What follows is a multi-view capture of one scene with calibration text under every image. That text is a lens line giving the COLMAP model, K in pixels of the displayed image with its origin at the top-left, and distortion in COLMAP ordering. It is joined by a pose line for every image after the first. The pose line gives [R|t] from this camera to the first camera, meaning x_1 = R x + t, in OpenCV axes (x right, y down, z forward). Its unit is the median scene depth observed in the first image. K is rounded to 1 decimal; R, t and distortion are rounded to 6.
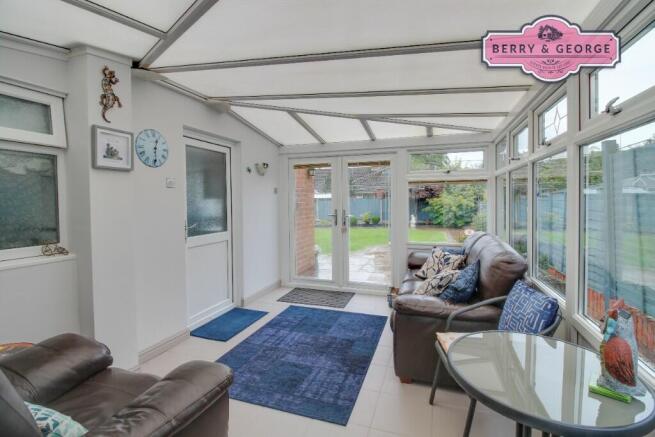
lens RADIAL K [[306.1, 0, 326.9], [0, 306.1, 212.9], [0, 0, 1]] dist [-0.008247, -0.001210]
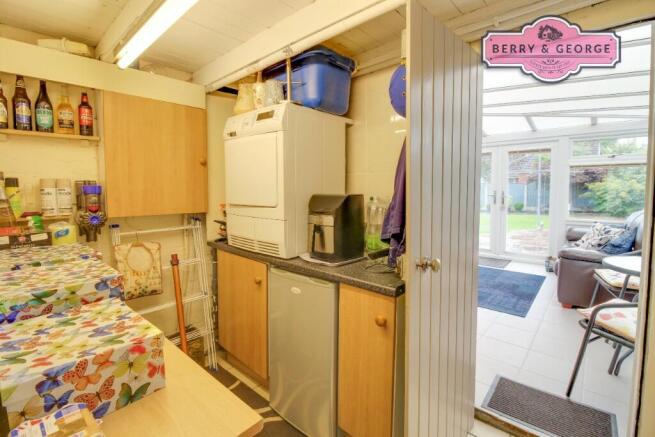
lens RADIAL K [[306.1, 0, 334.0], [0, 306.1, 209.7], [0, 0, 1]] dist [-0.008247, -0.001210]
pose [[0.931678, 0.027039, -0.362277, -0.135342], [-0.014769, 0.999221, 0.036597, 0.031742], [0.362985, -0.028746, 0.931352, -0.379278]]
